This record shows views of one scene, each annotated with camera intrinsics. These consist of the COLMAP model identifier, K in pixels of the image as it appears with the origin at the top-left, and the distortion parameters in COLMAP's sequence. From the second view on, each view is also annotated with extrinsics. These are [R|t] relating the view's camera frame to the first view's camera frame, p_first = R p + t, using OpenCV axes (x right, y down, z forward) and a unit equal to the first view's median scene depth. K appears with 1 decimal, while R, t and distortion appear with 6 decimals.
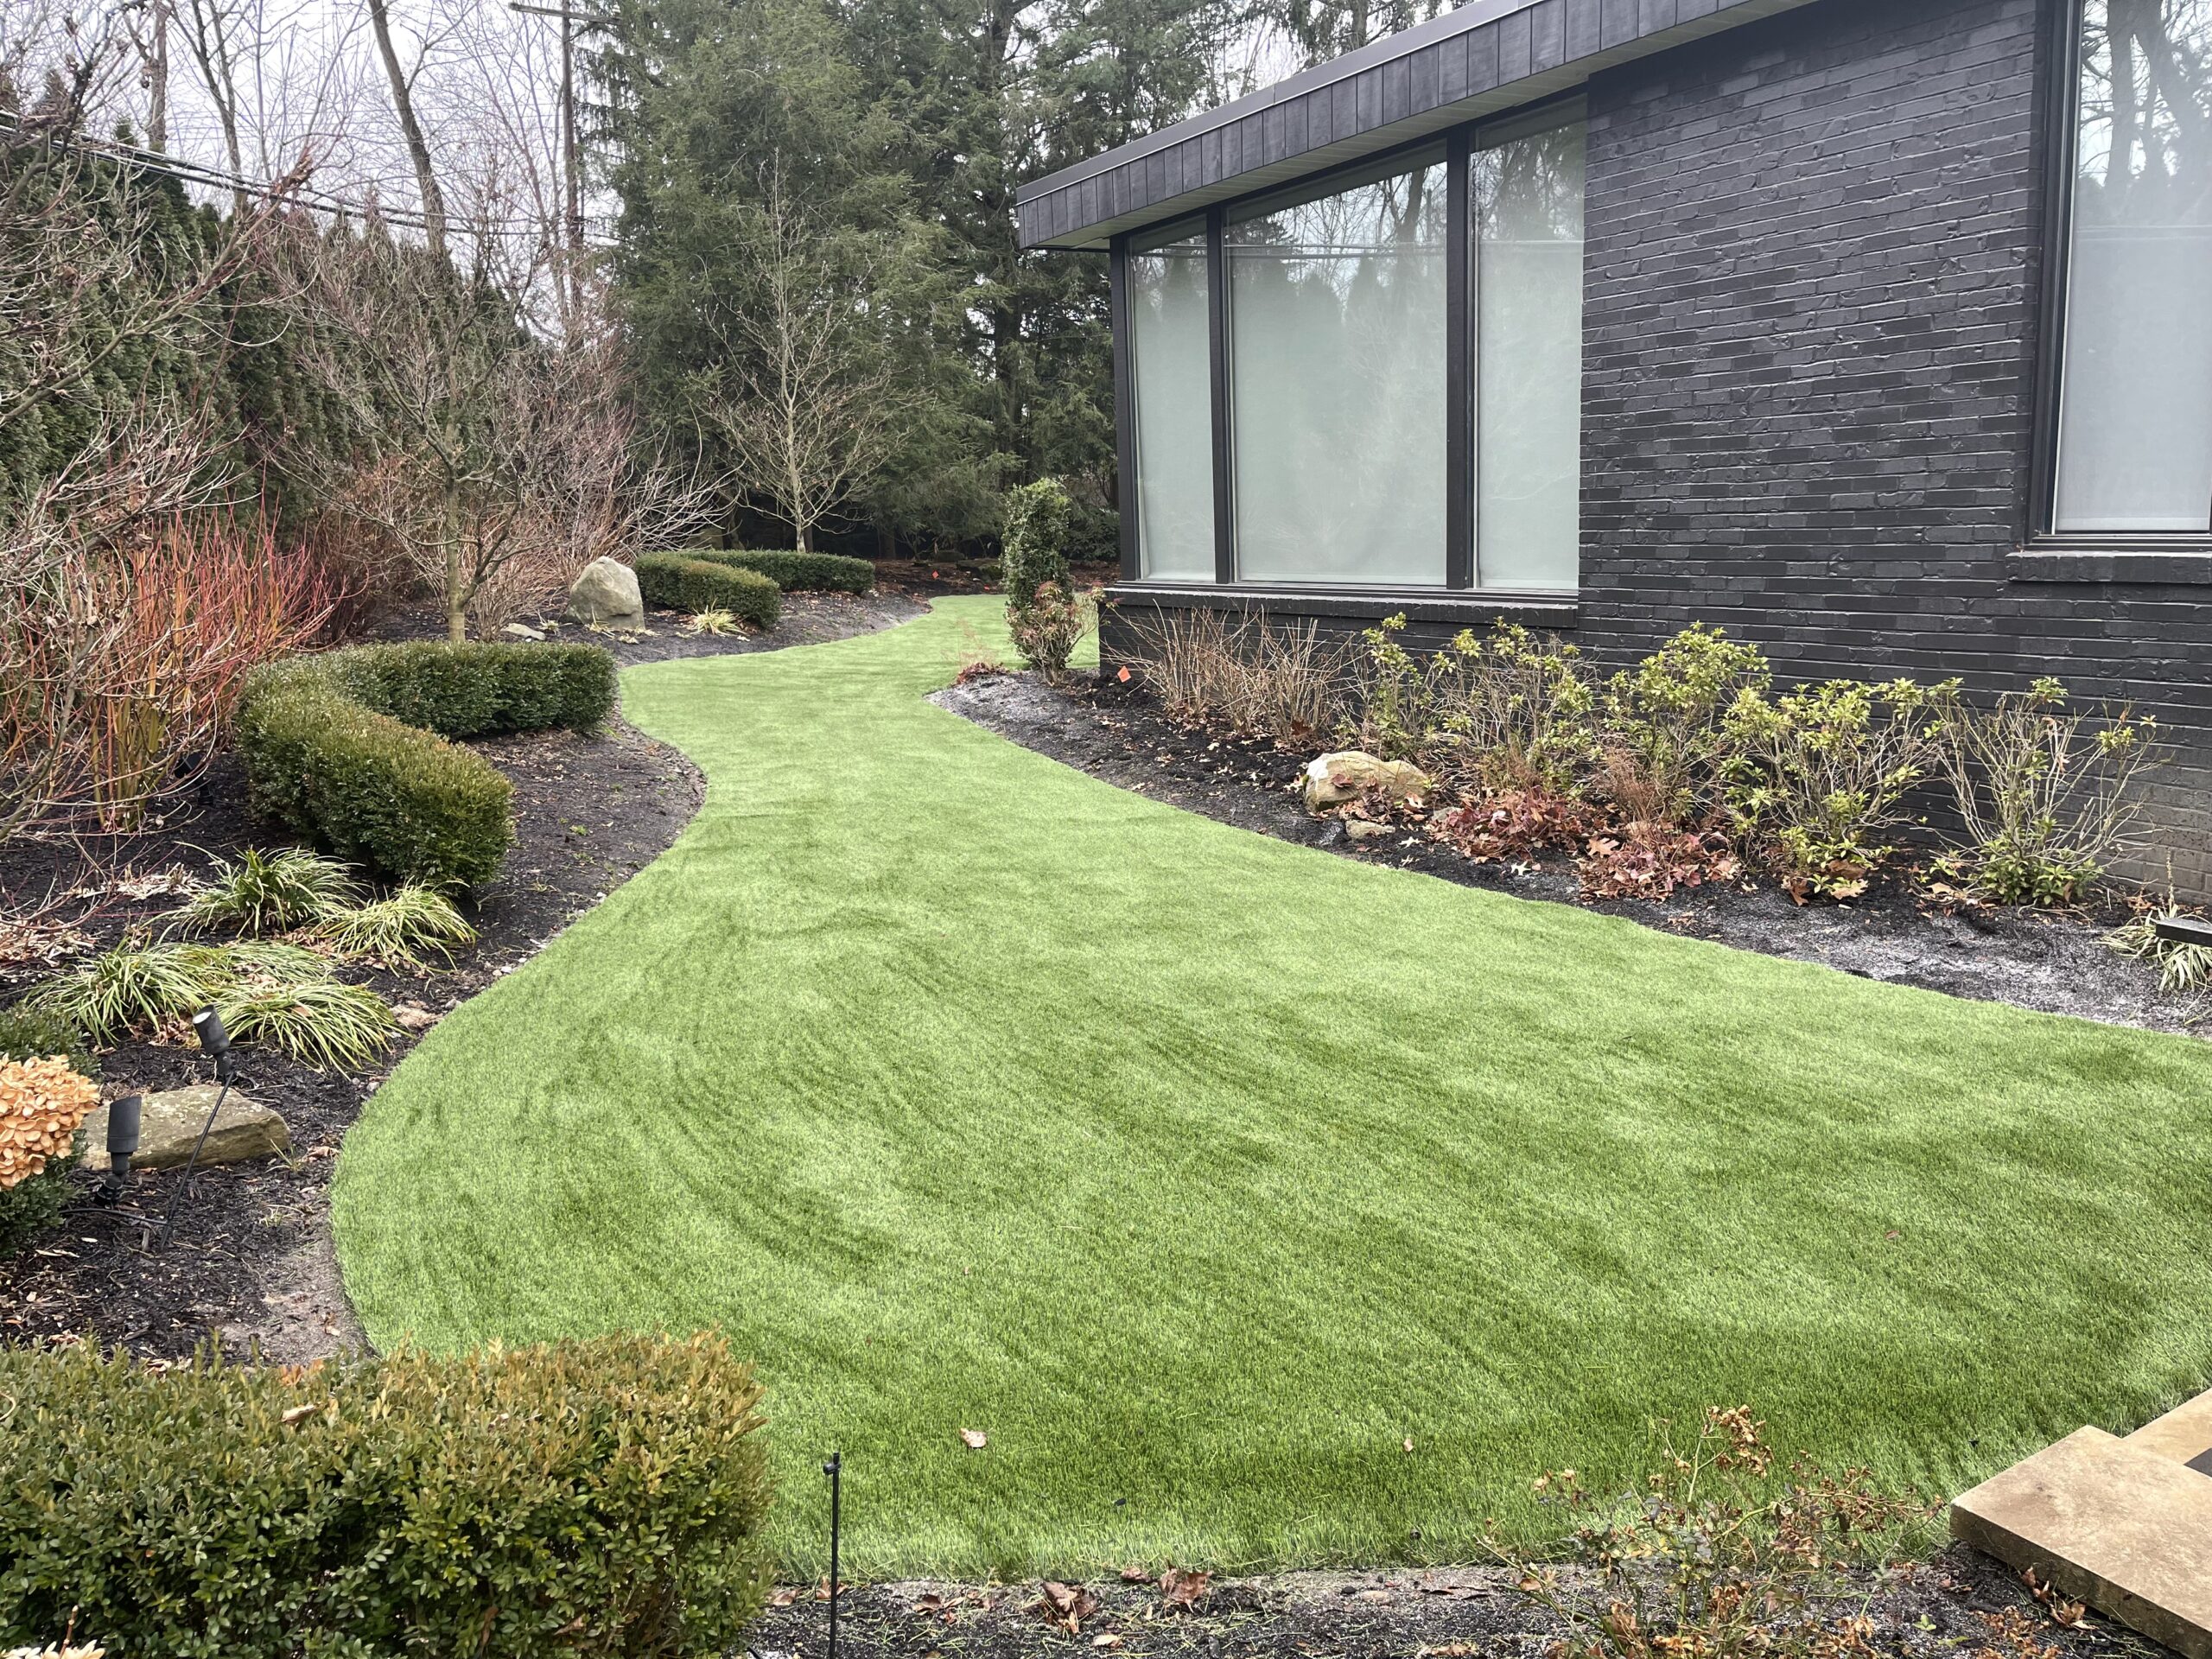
lens RADIAL K [[1658.8, 0, 1106.6], [0, 1658.8, 797.8], [0, 0, 1]] dist [0.069522, -0.101764]
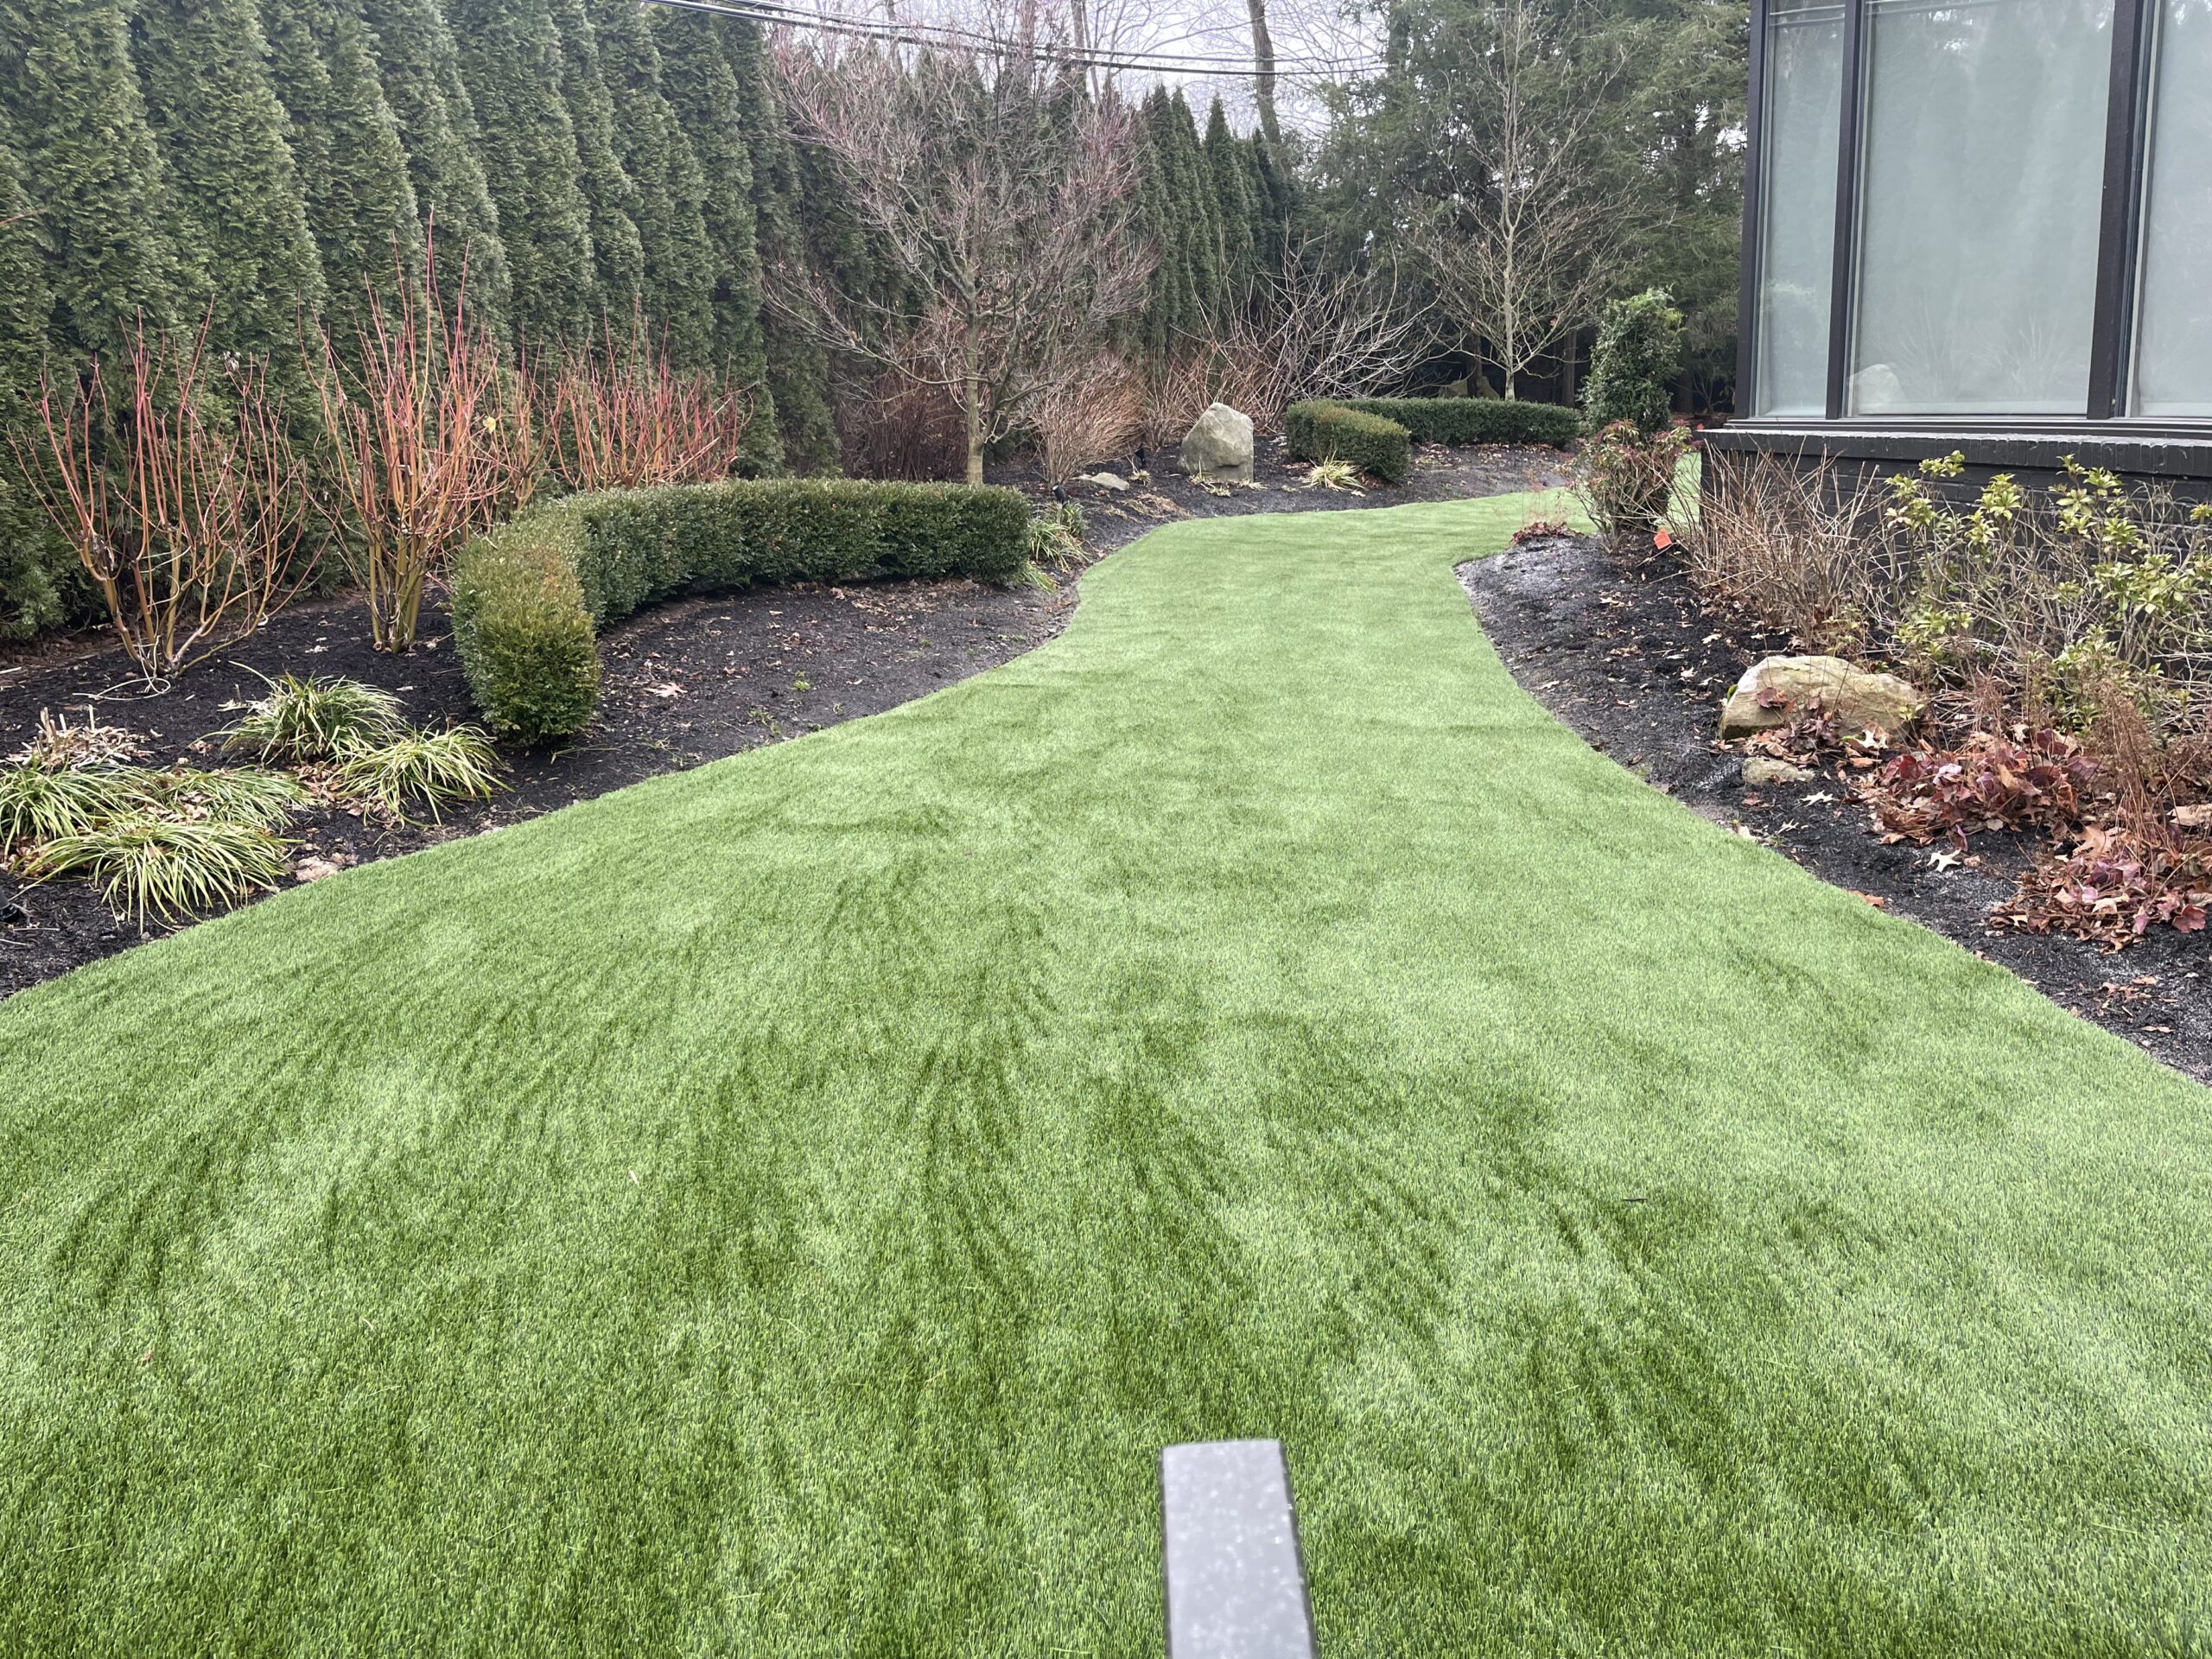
lens RADIAL K [[1658.8, 0, 1106.6], [0, 1658.8, 797.8], [0, 0, 1]] dist [0.069522, -0.101764]
pose [[0.862829, 0.108528, -0.493708, 0.215662], [-0.069865, 0.992911, 0.096163, -0.014152], [0.500644, -0.048480, 0.864295, 0.231267]]
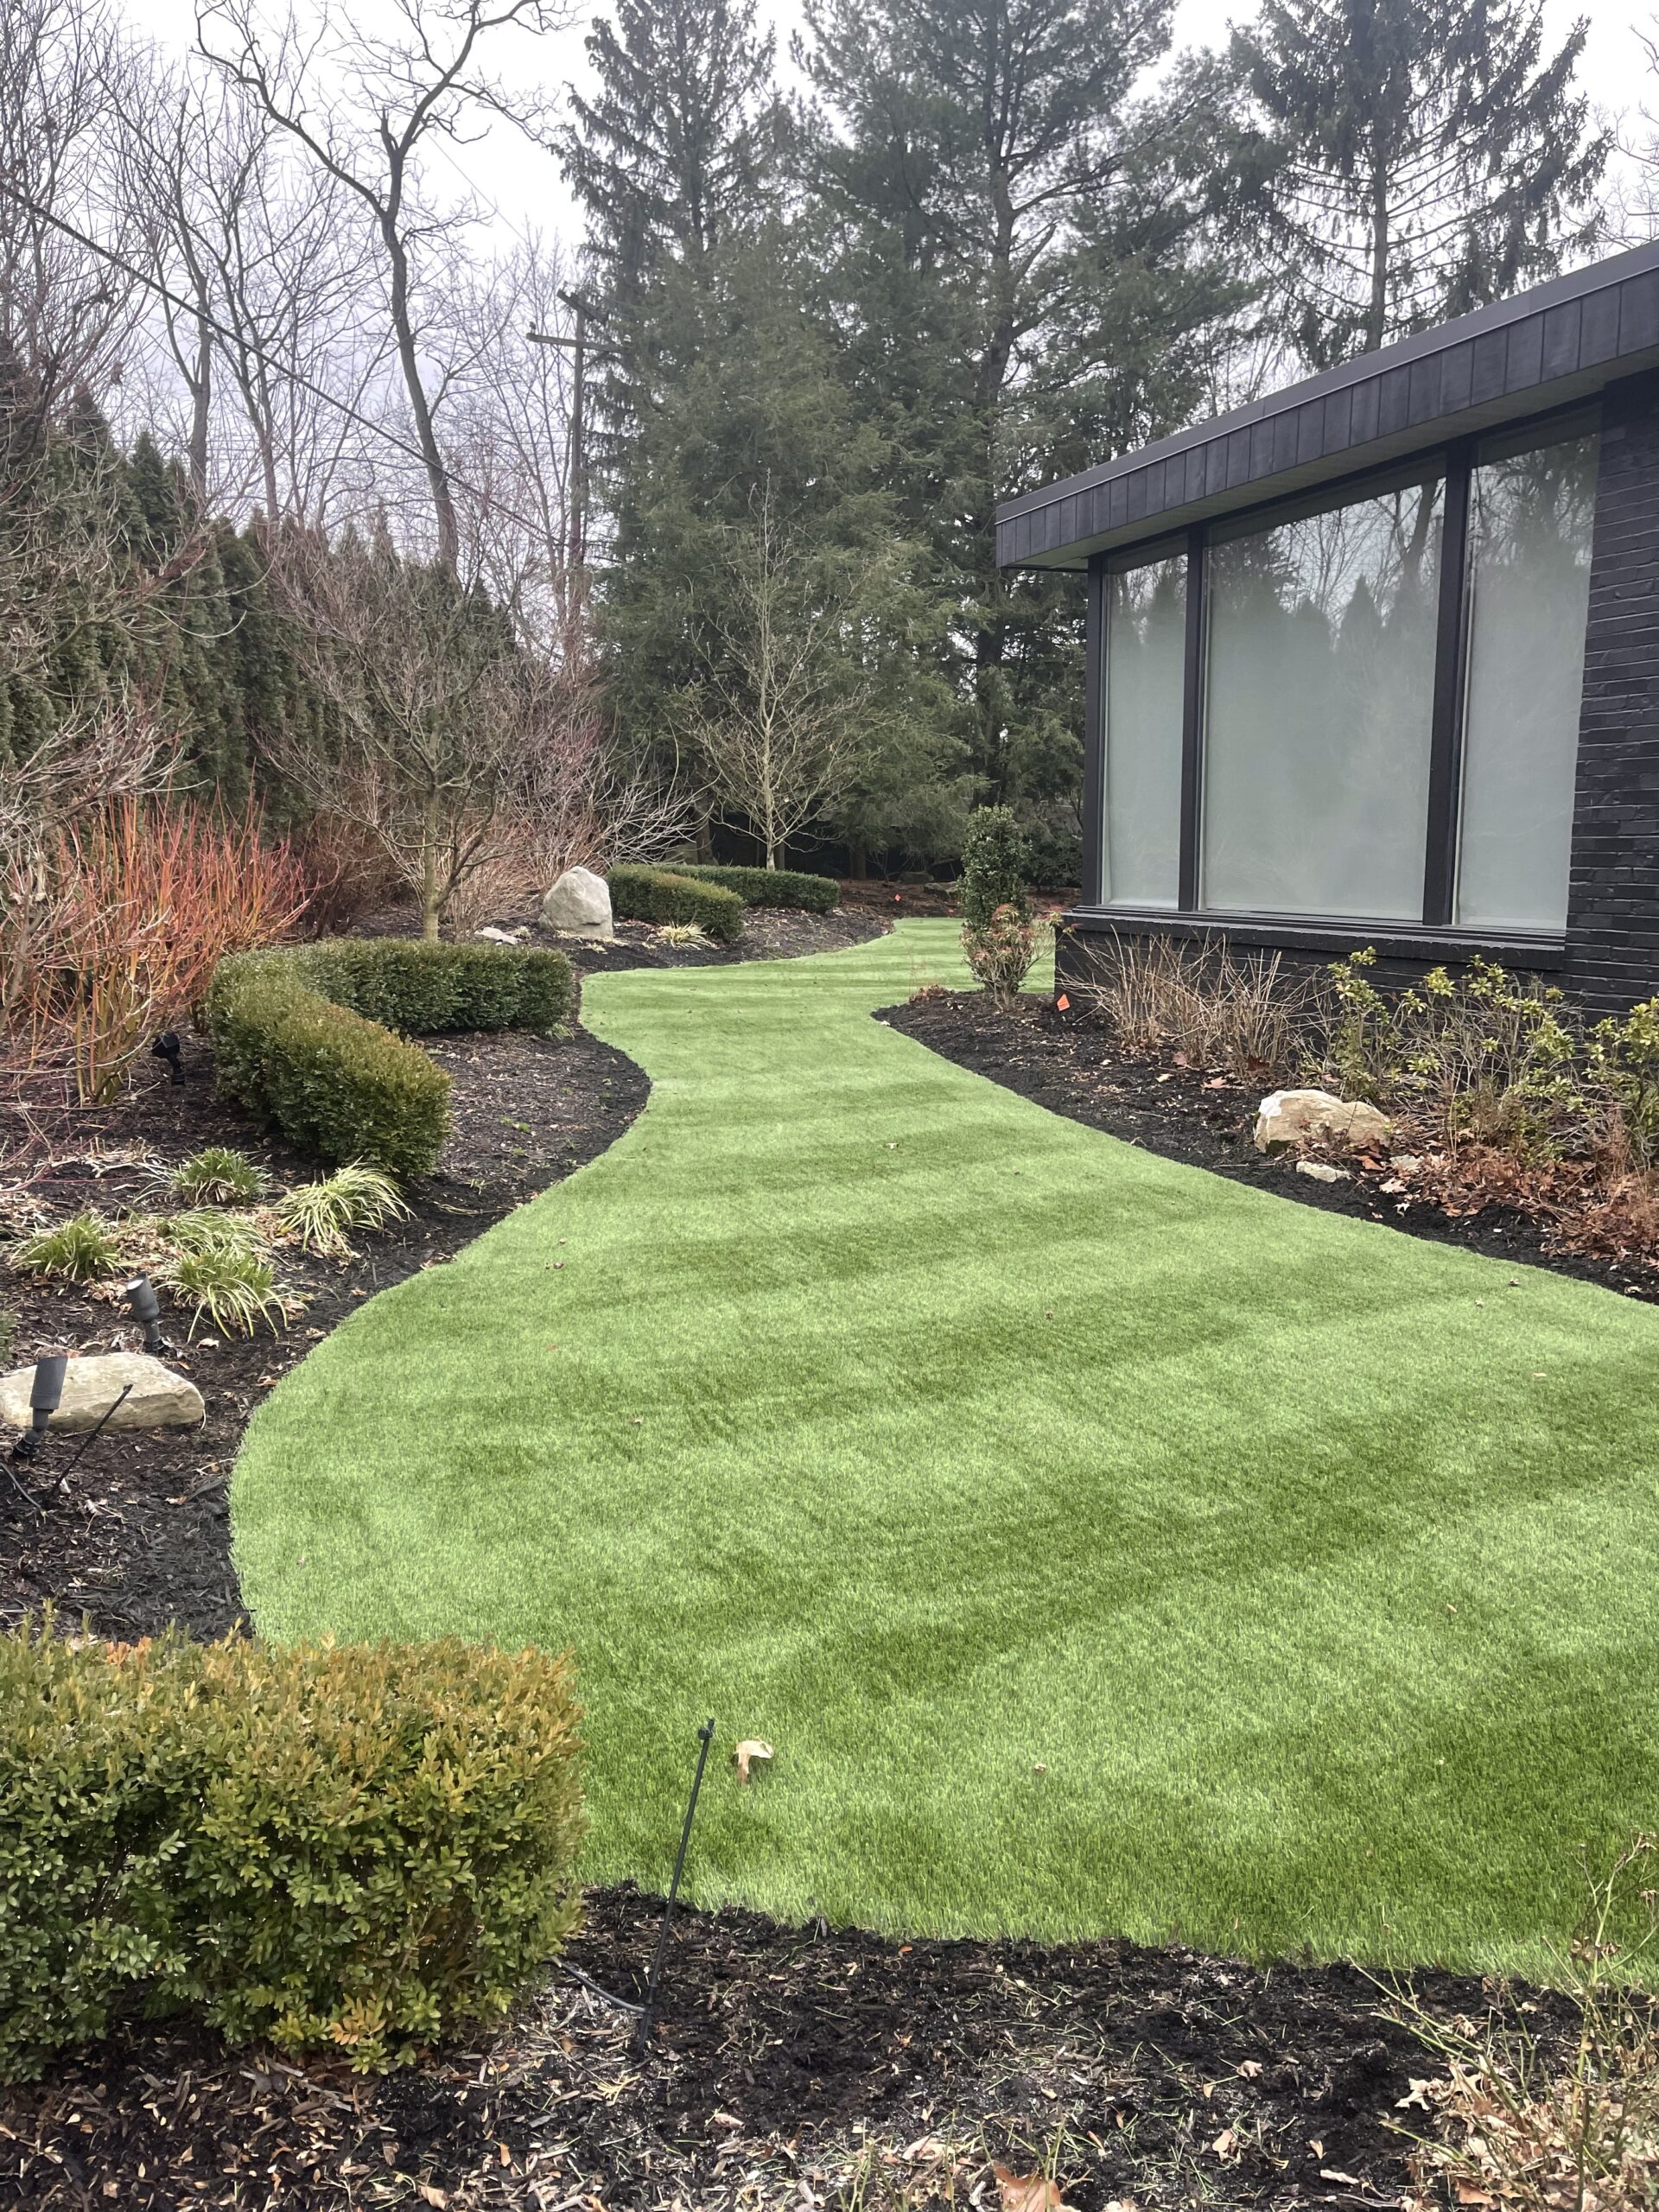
lens RADIAL K [[1658.8, 0, 853.0], [0, 1658.8, 1106.0], [0, 0, 1]] dist [0.069522, -0.101764]
pose [[0.990032, 0.052337, -0.130756, 0.012617], [-0.053746, 0.998528, -0.007274, 0.001737], [0.130183, 0.014229, 0.991388, 0.016629]]
